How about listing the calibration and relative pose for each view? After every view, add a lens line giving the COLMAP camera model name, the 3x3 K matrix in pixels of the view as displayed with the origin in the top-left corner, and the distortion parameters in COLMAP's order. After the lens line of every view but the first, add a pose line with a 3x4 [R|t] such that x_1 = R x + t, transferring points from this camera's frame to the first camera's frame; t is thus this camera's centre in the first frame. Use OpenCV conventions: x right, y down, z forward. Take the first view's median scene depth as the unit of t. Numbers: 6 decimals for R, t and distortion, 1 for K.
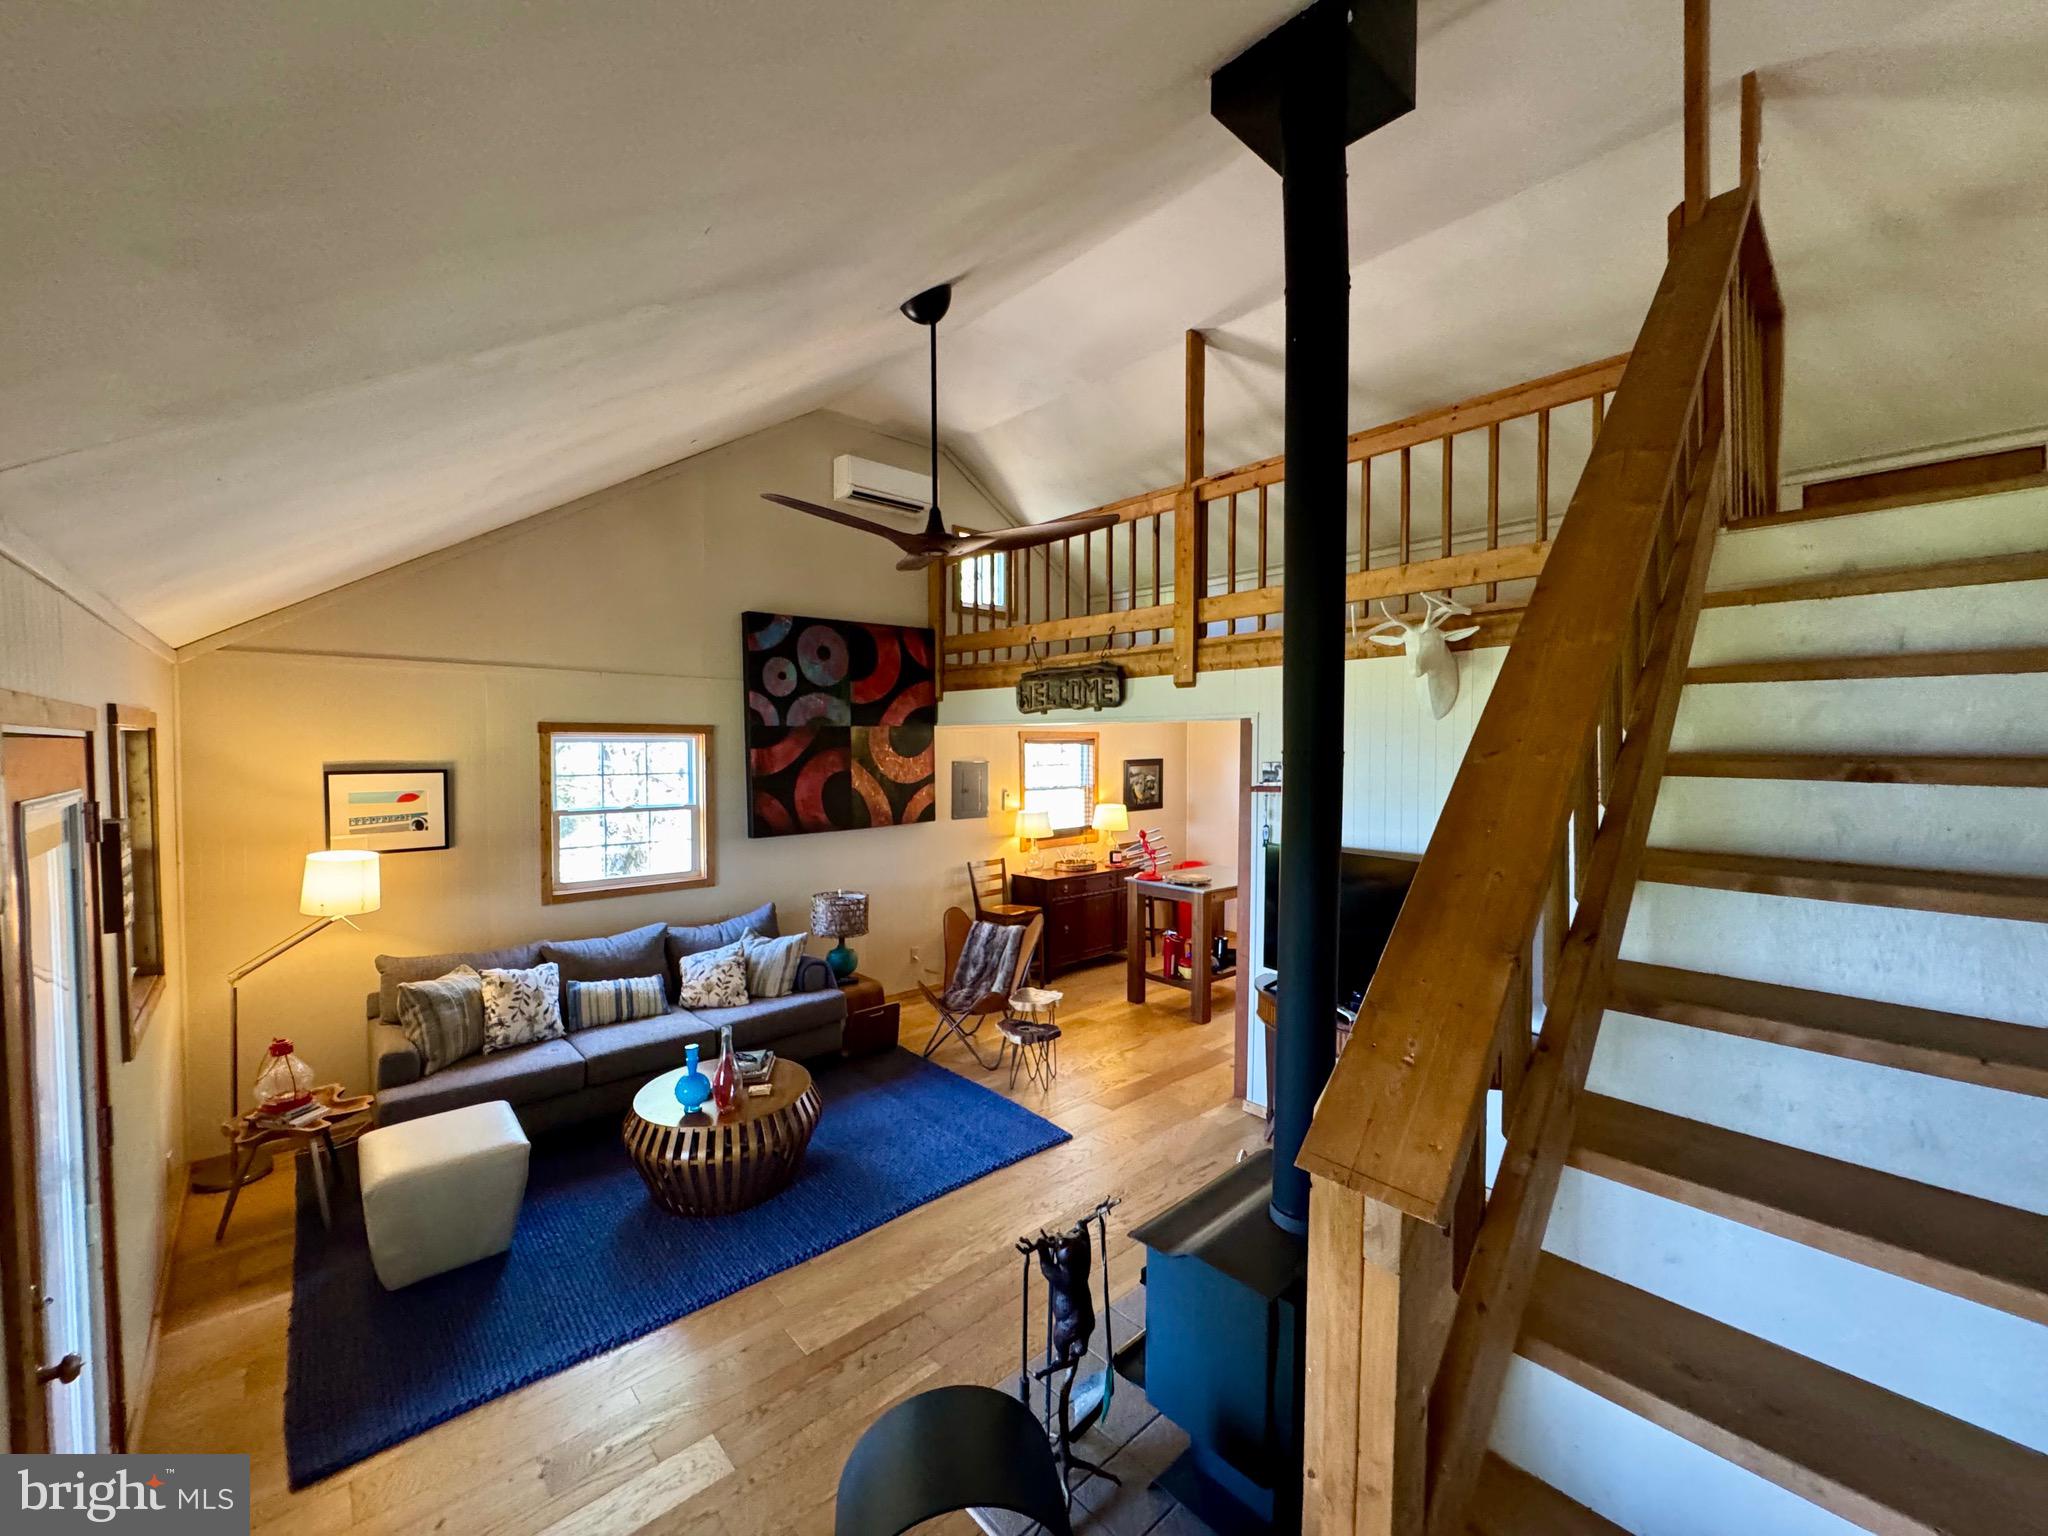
lens RADIAL K [[816.7, 0, 1021.4], [0, 816.7, 768.1], [0, 0, 1]] dist [-0.003093, 0.000269]
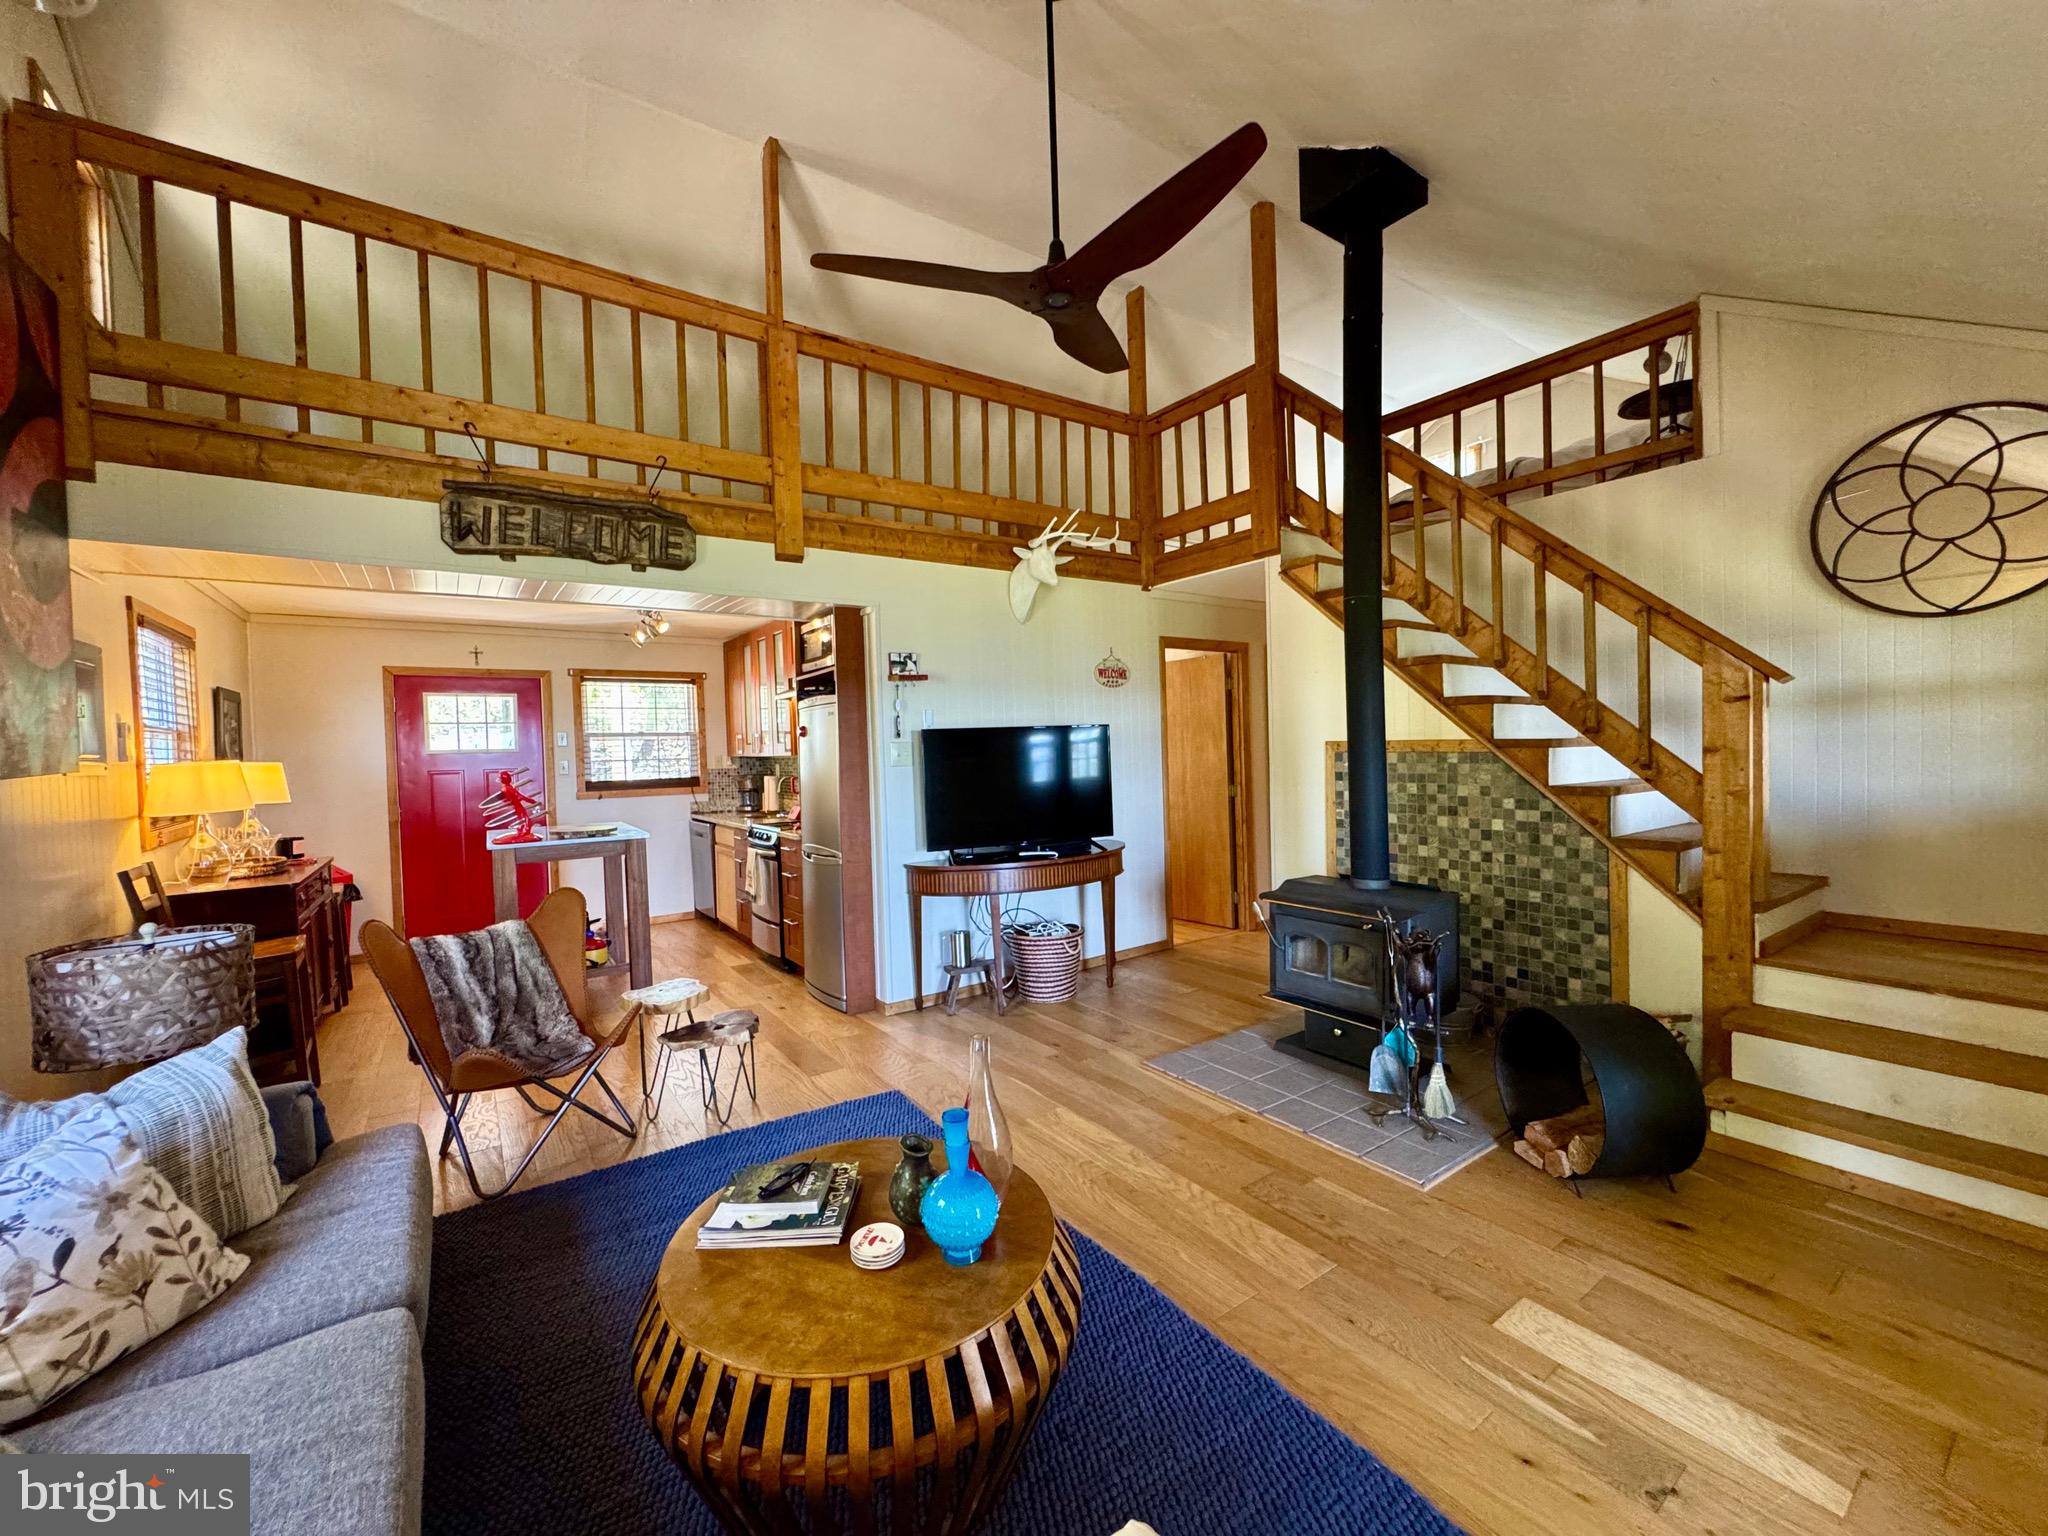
lens RADIAL K [[816.7, 0, 1021.4], [0, 816.7, 768.1], [0, 0, 1]] dist [-0.003093, 0.000269]
pose [[0.130340, -0.029944, 0.991017, -0.632376], [0.056316, 0.998154, 0.022753, 0.112494], [-0.989869, 0.052845, 0.131785, 0.684247]]
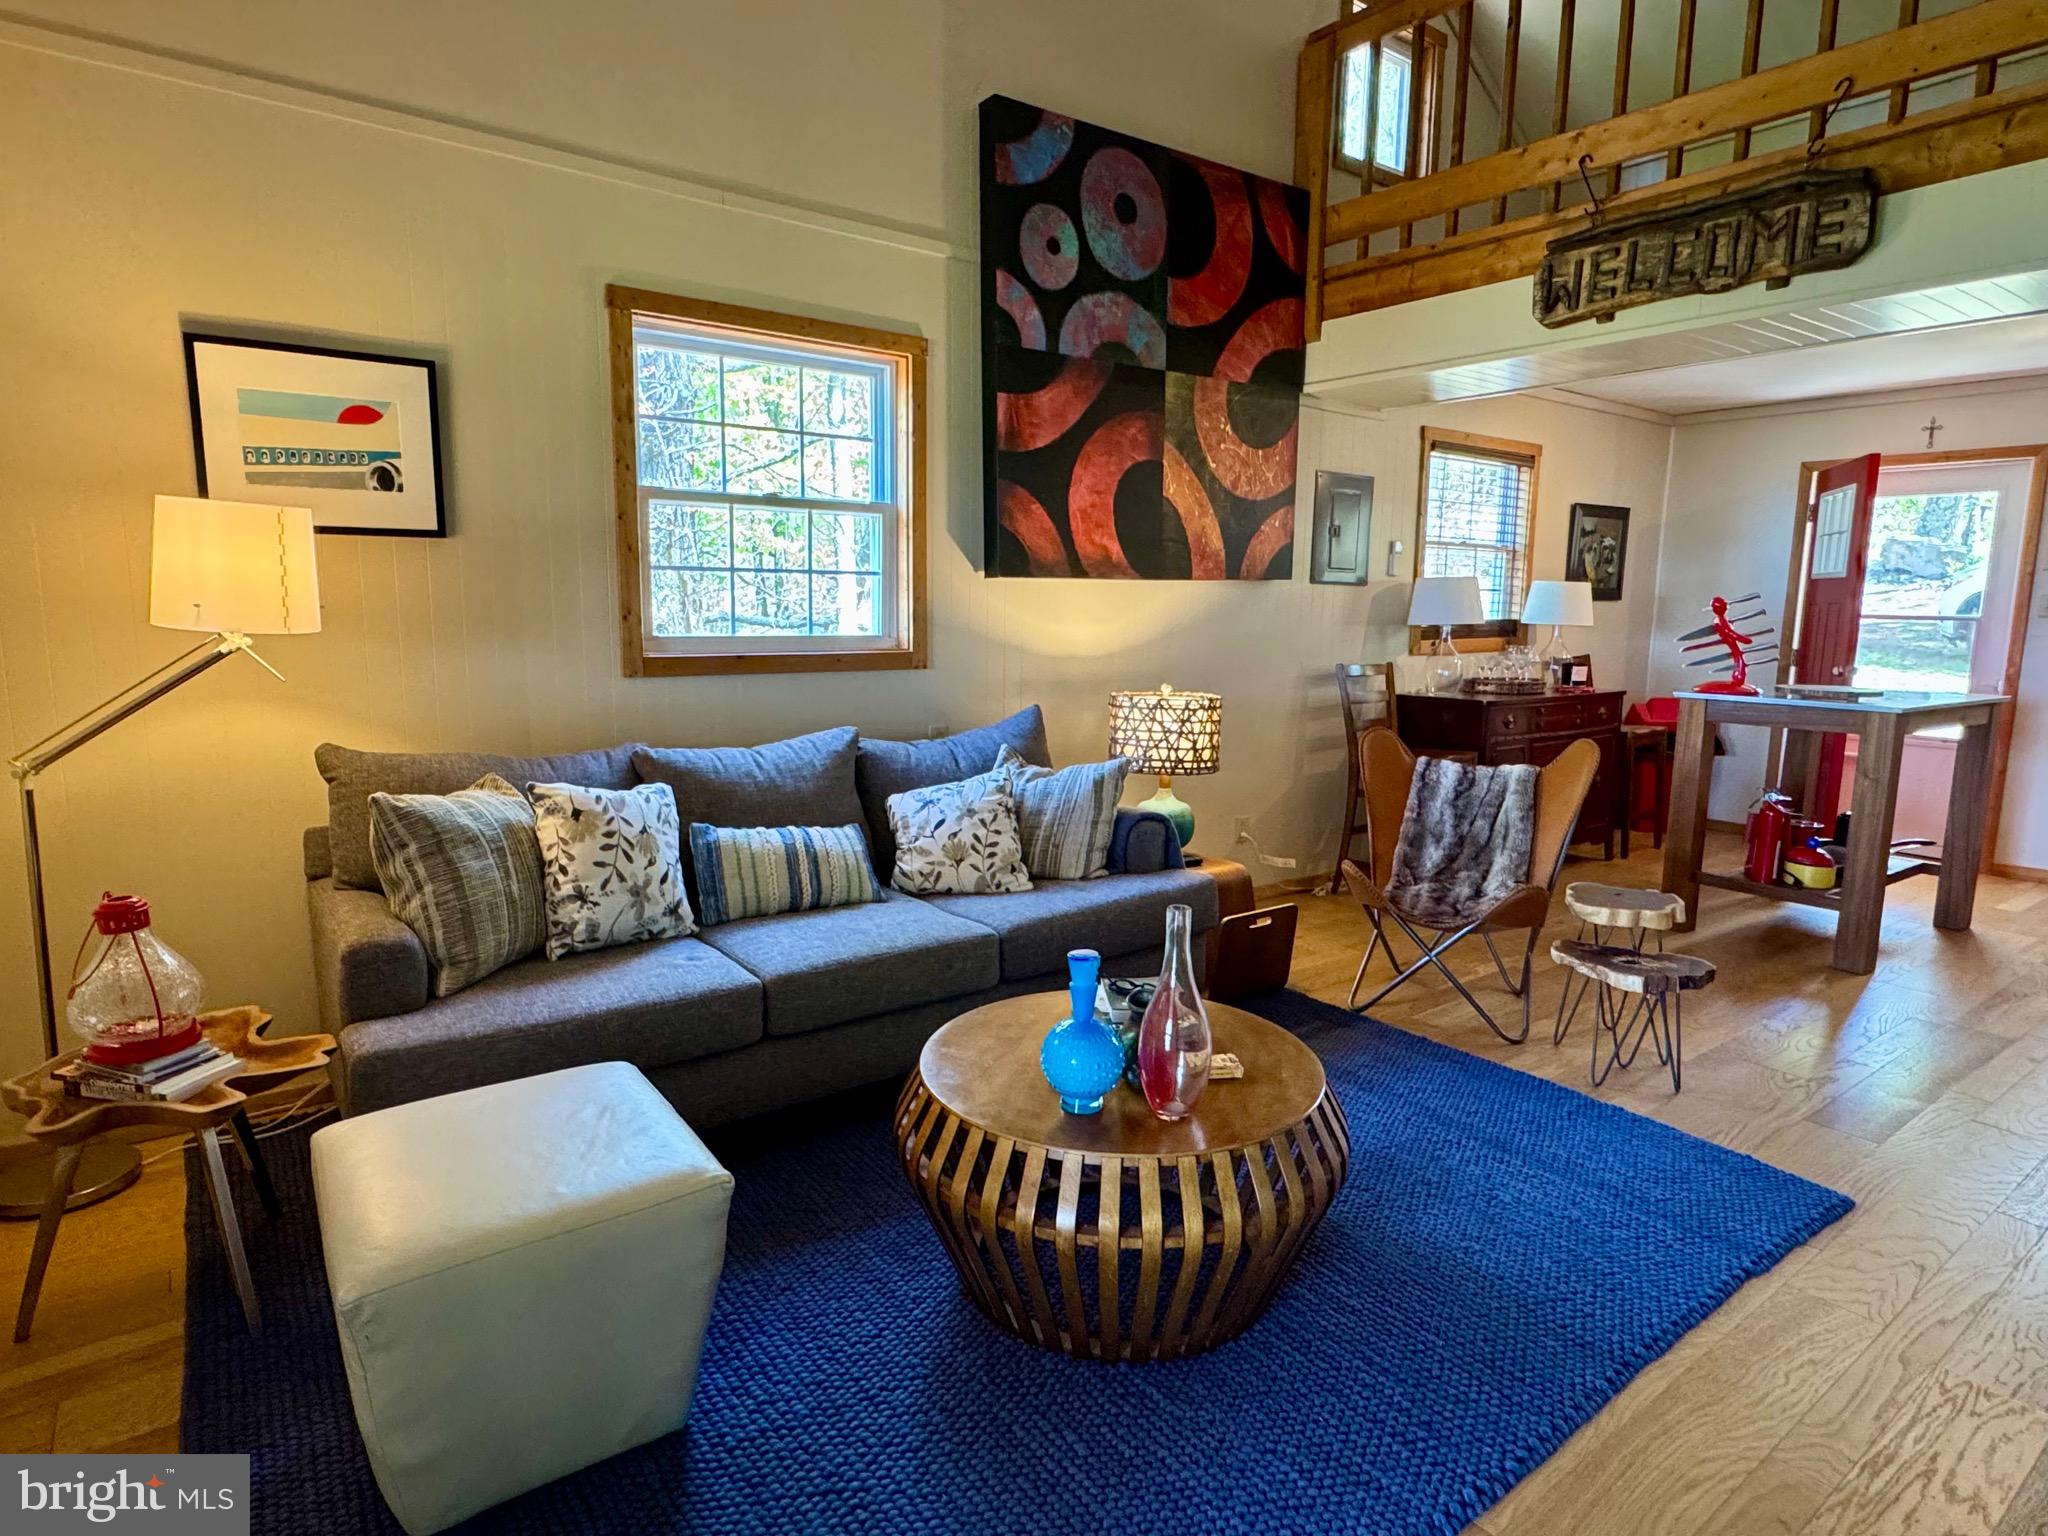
lens RADIAL K [[1132.8, 0, 1019.1], [0, 1132.8, 768.1], [0, 0, 1]] dist [-0.002485, 0.001184]
pose [[0.995134, 0.025993, -0.095037, -0.293951], [-0.014494, 0.992700, 0.119733, 0.142061], [0.097456, -0.117773, 0.988247, 0.354724]]
